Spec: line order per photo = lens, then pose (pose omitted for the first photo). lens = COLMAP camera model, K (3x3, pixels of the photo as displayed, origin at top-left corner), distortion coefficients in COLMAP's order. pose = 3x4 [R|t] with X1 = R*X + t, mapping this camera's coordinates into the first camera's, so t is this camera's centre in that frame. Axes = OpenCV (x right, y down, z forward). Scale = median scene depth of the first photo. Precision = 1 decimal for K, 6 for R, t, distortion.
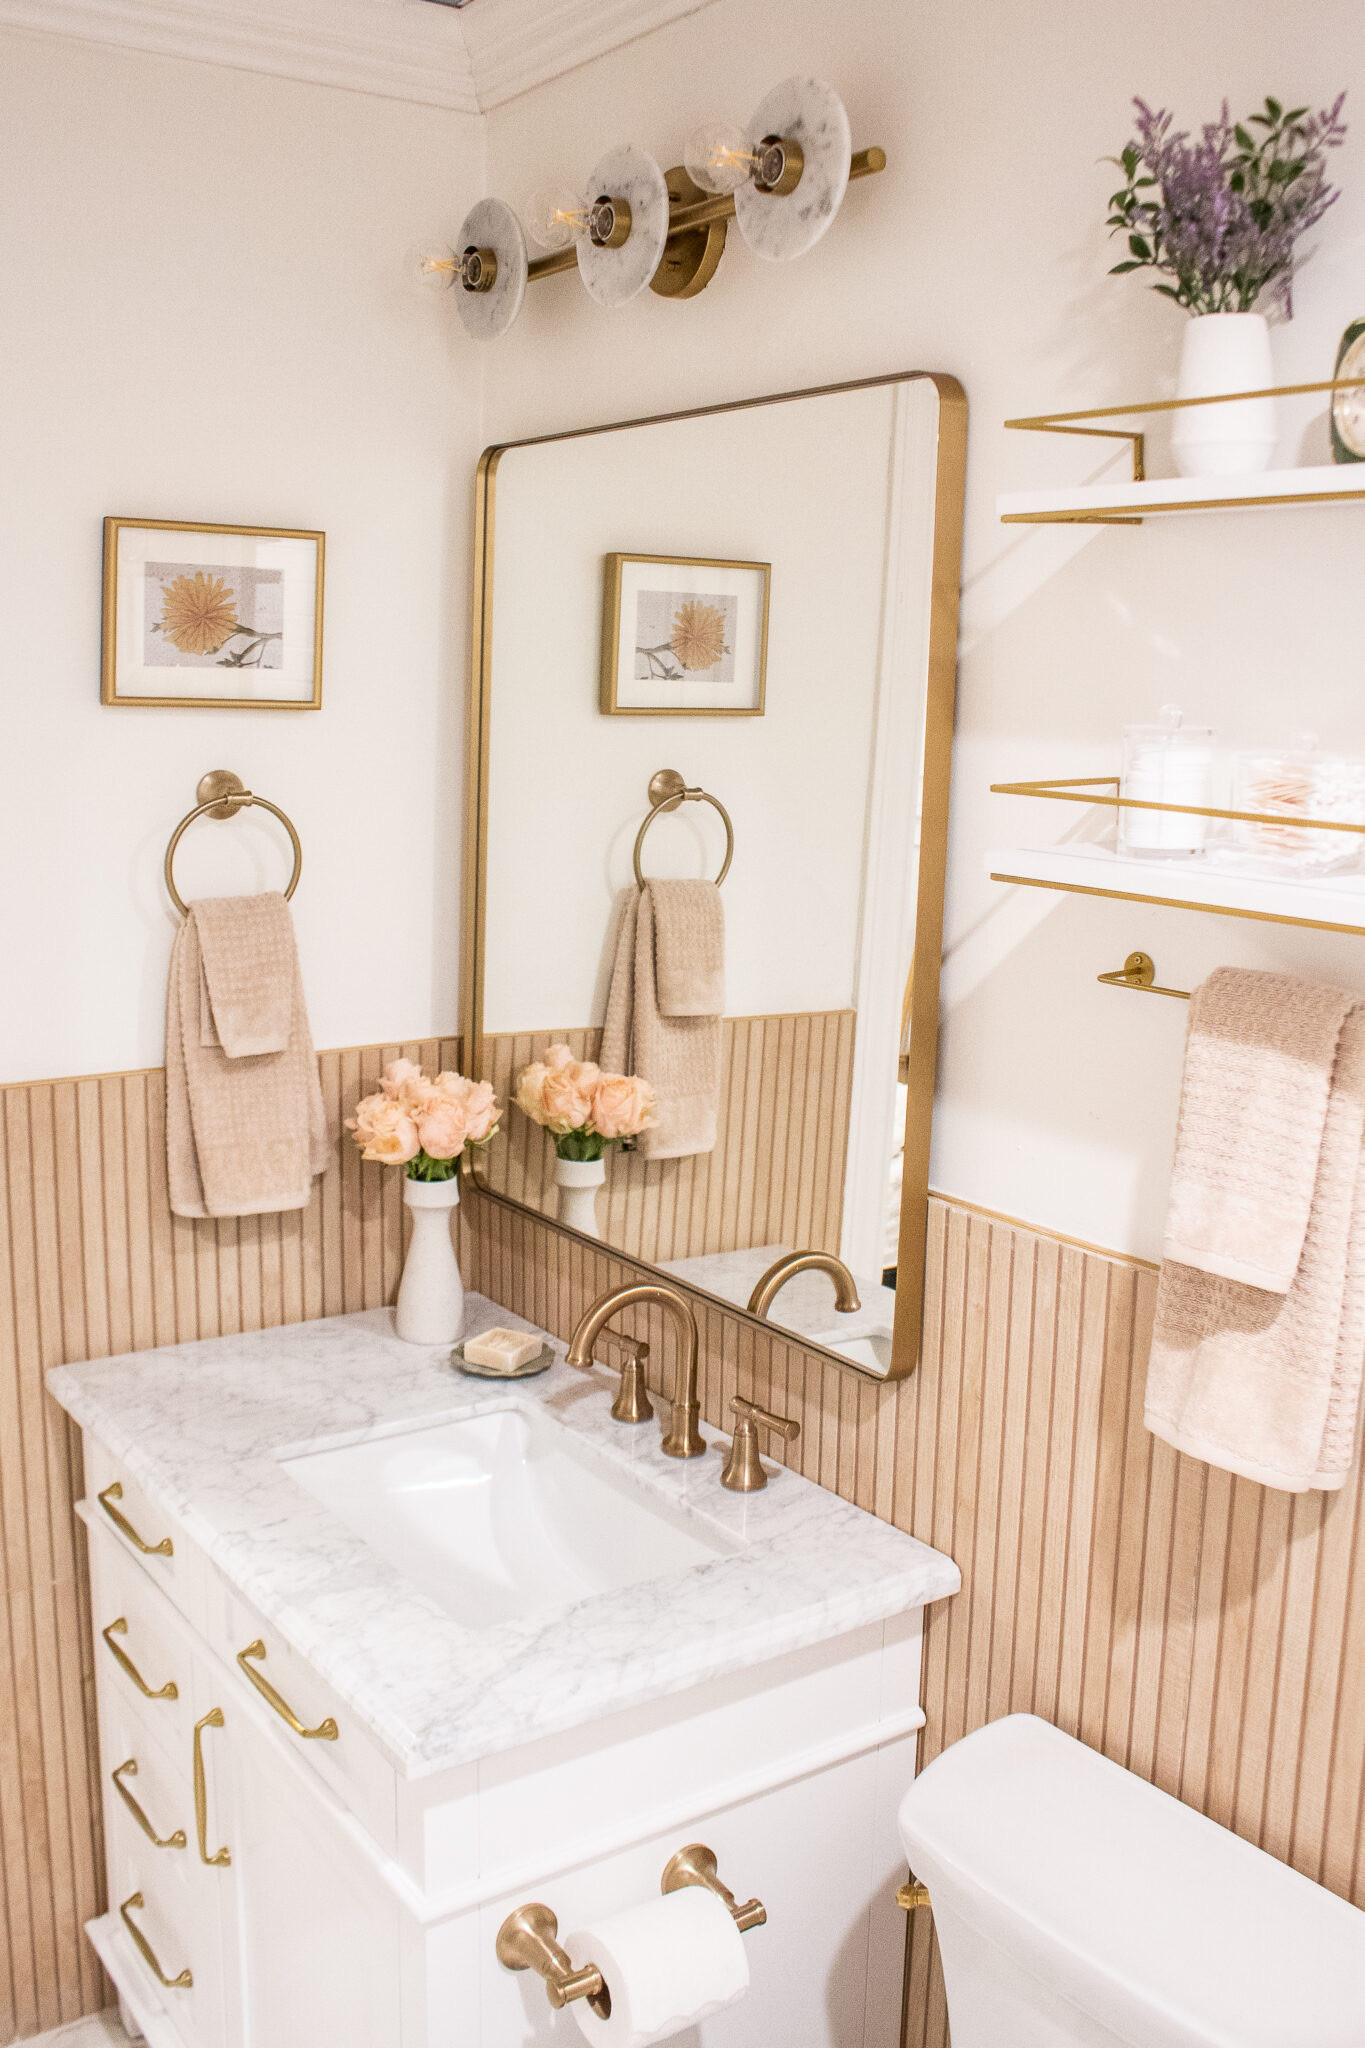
lens RADIAL K [[1799.2, 0, 652.2], [0, 1799.2, 1028.8], [0, 0, 1]] dist [-0.138155, 0.105713]
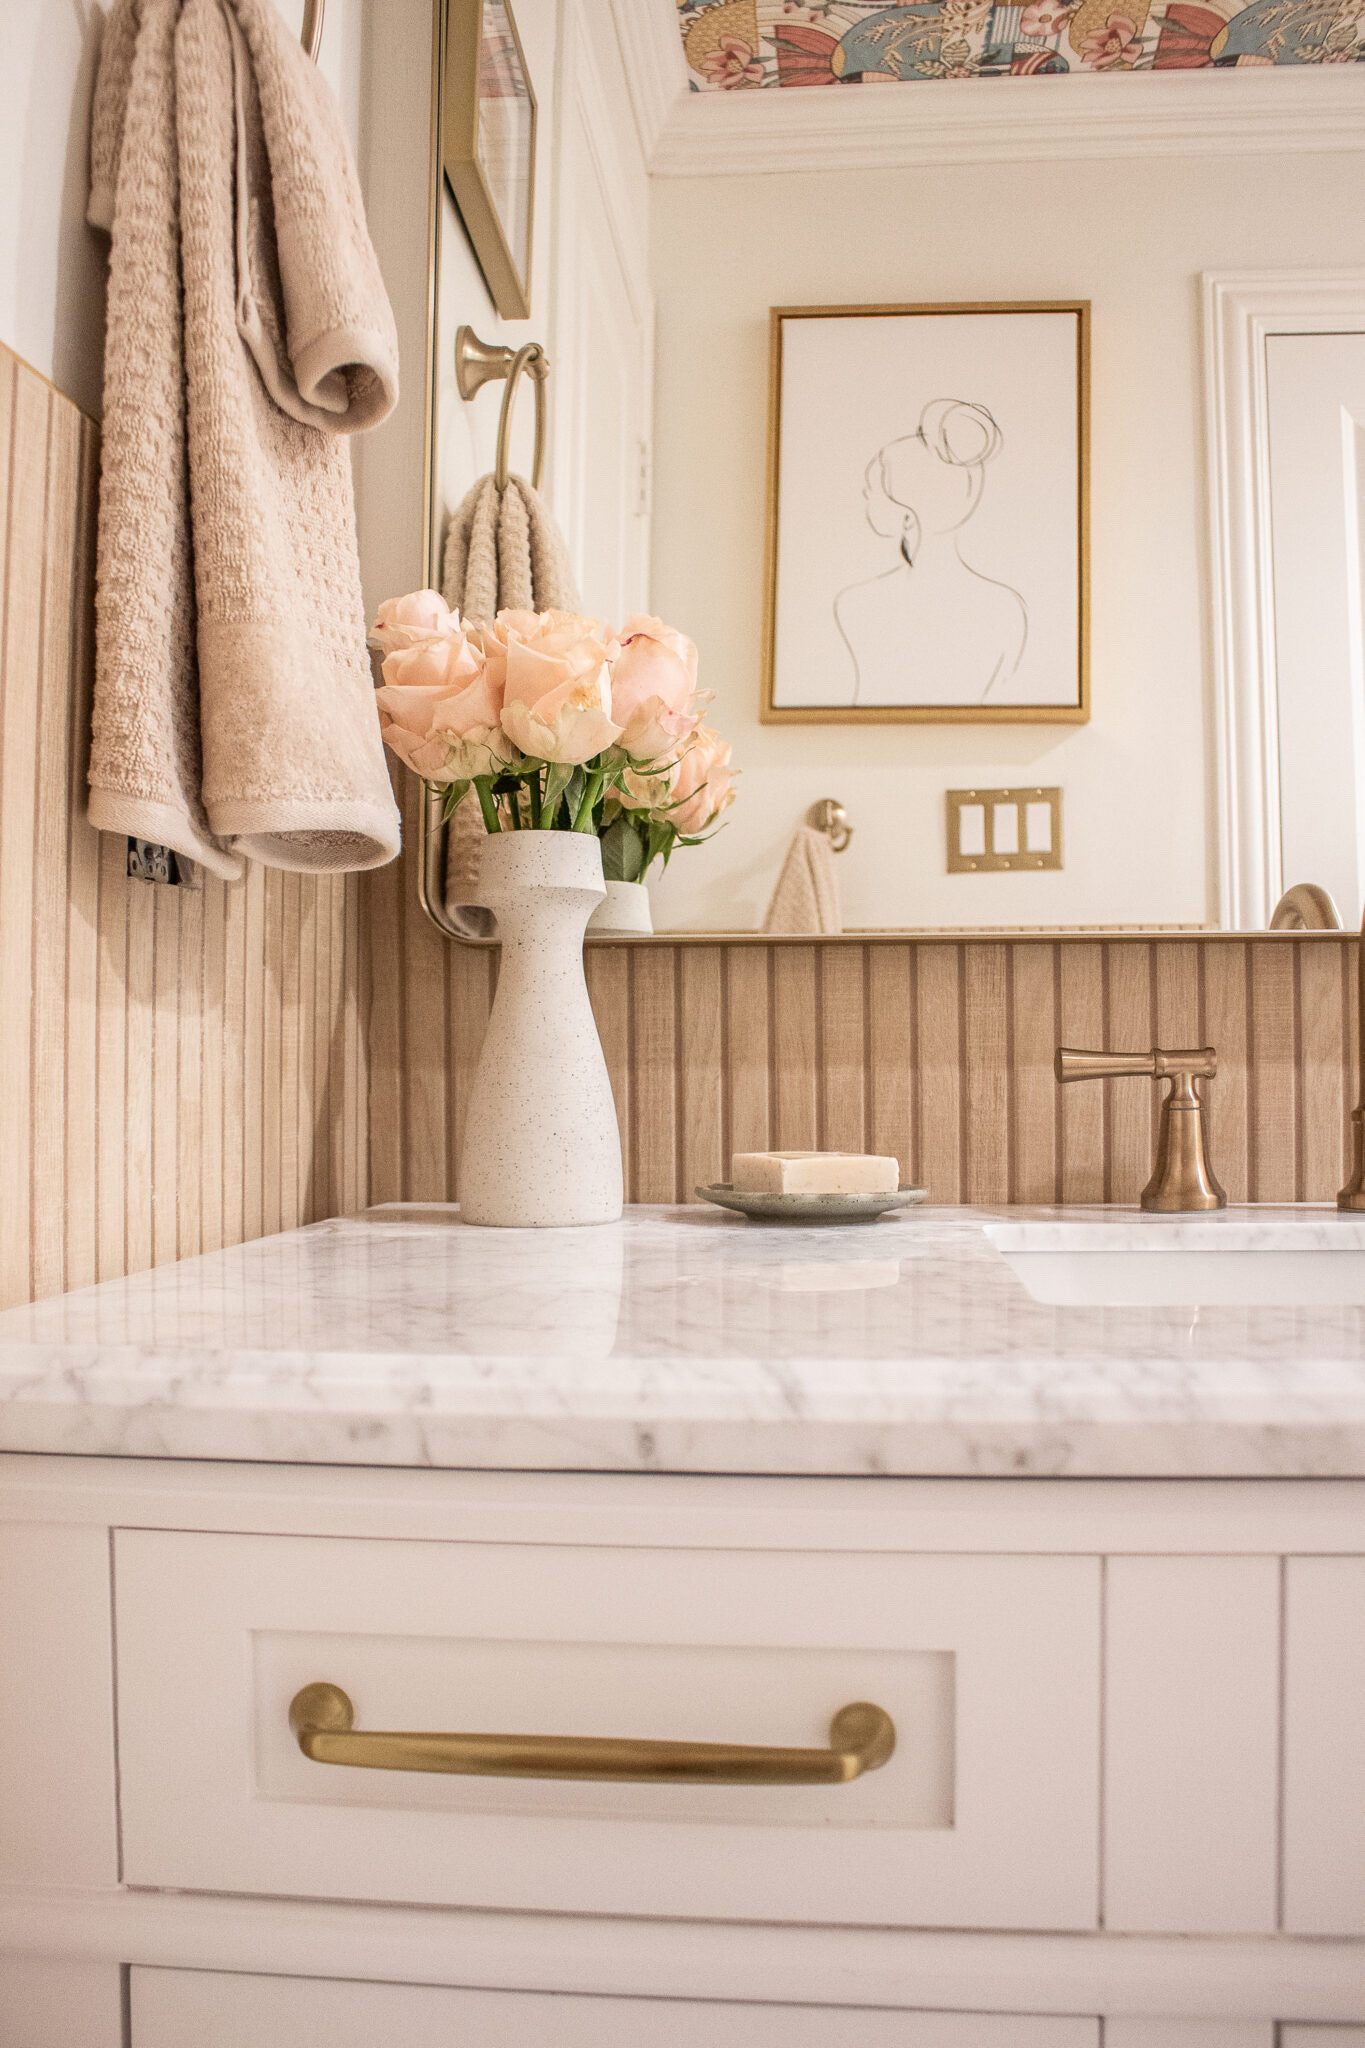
lens RADIAL K [[1725.8, 0, 676.2], [0, 1725.8, 1047.2], [0, 0, 1]] dist [-0.157848, 0.123963]
pose [[0.638613, -0.009716, 0.769467, -0.449750], [0.154520, 0.981174, -0.115853, 0.195863], [-0.753855, 0.192883, 0.628092, 0.764250]]
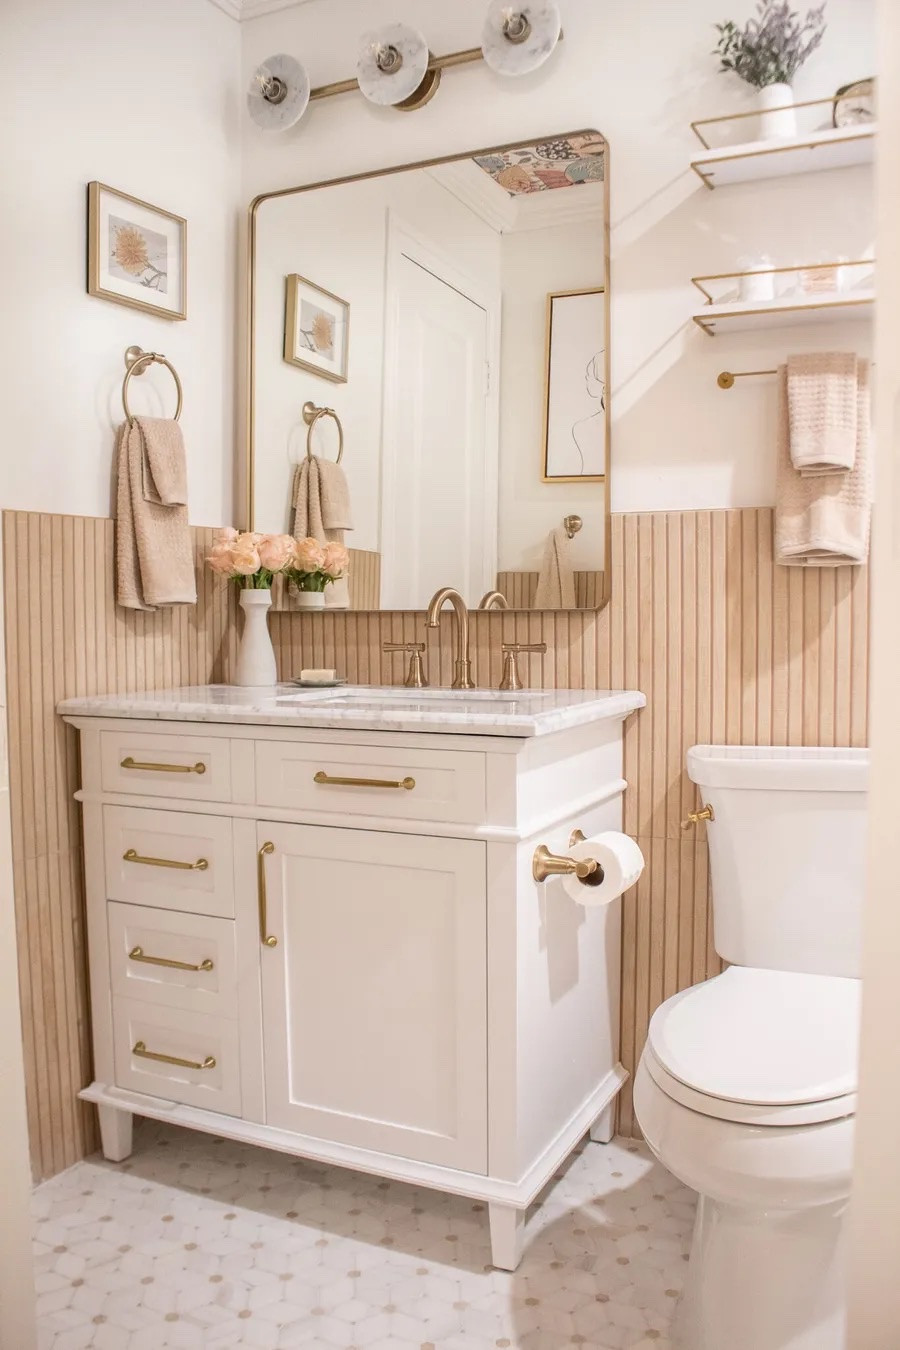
lens RADIAL K [[1104.9, 0, 402.8], [0, 1104.9, 699.5], [0, 0, 1]] dist [-0.123355, 0.096277]
pose [[0.883931, -0.061015, 0.463619, -0.526270], [0.108427, 0.991173, -0.076281, 0.300152], [-0.454872, 0.117697, 0.882745, 0.007336]]
